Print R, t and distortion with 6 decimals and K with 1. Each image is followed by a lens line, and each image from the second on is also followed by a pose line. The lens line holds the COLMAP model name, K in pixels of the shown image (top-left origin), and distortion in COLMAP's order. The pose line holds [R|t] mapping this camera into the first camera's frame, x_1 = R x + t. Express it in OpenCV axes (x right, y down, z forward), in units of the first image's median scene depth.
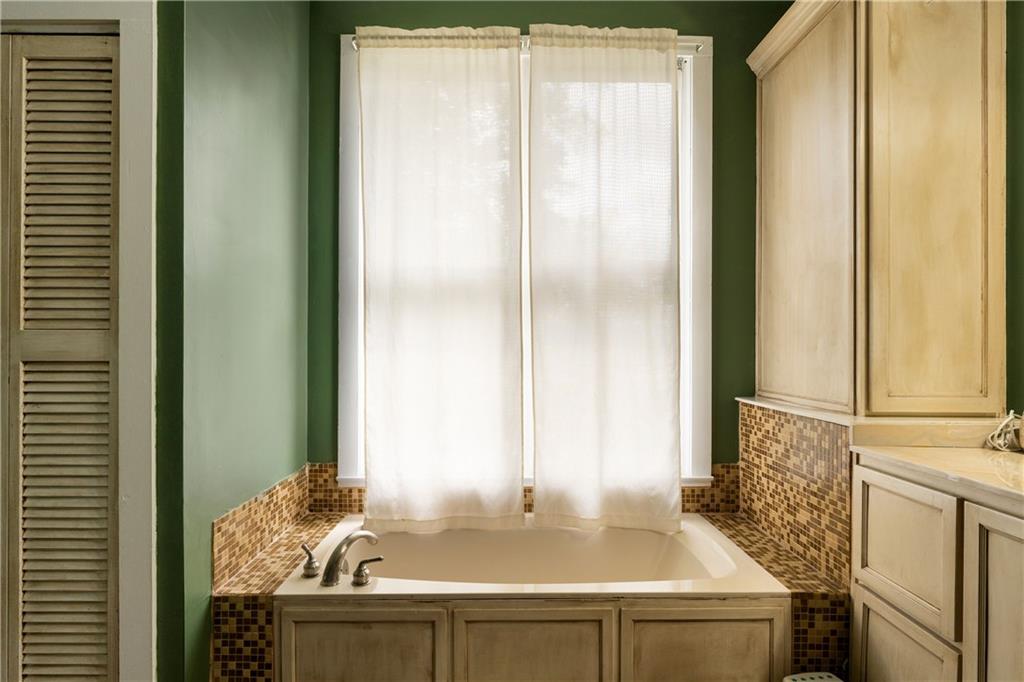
lens RADIAL K [[538.4, 0, 510.7], [0, 538.4, 347.1], [0, 0, 1]] dist [-0.000379, -0.001700]
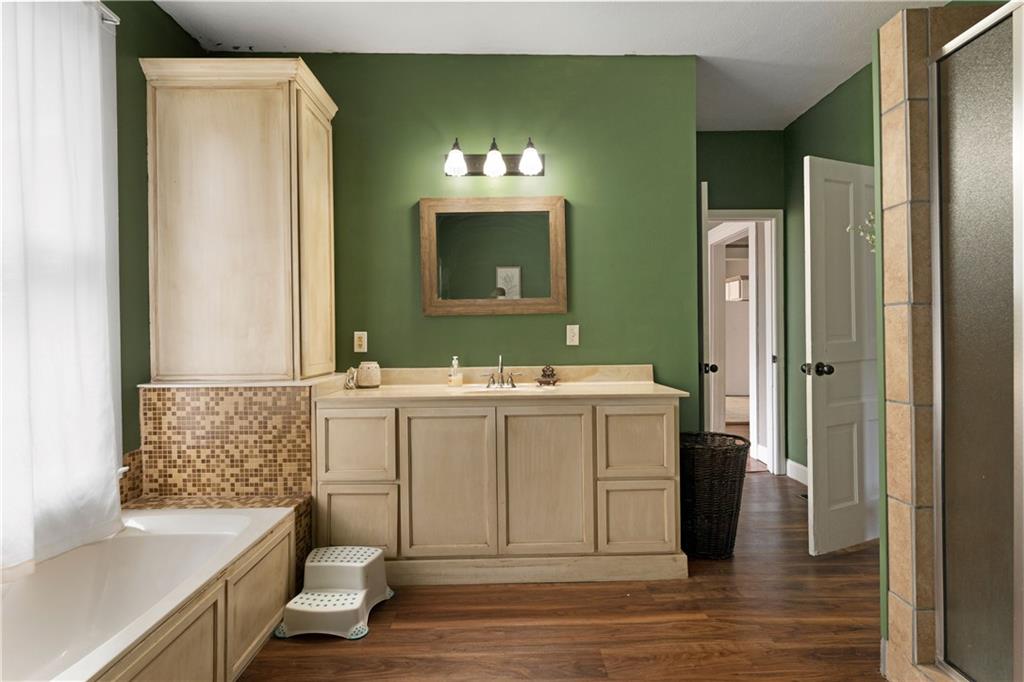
lens RADIAL K [[474.2, 0, 511.6], [0, 474.2, 335.8], [0, 0, 1]] dist [0.000160, 0.000231]
pose [[-0.004078, -0.001745, 0.999990, -0.637157], [0.007792, 0.999968, 0.001776, 0.005984], [-0.999961, 0.007800, -0.004064, 0.381329]]
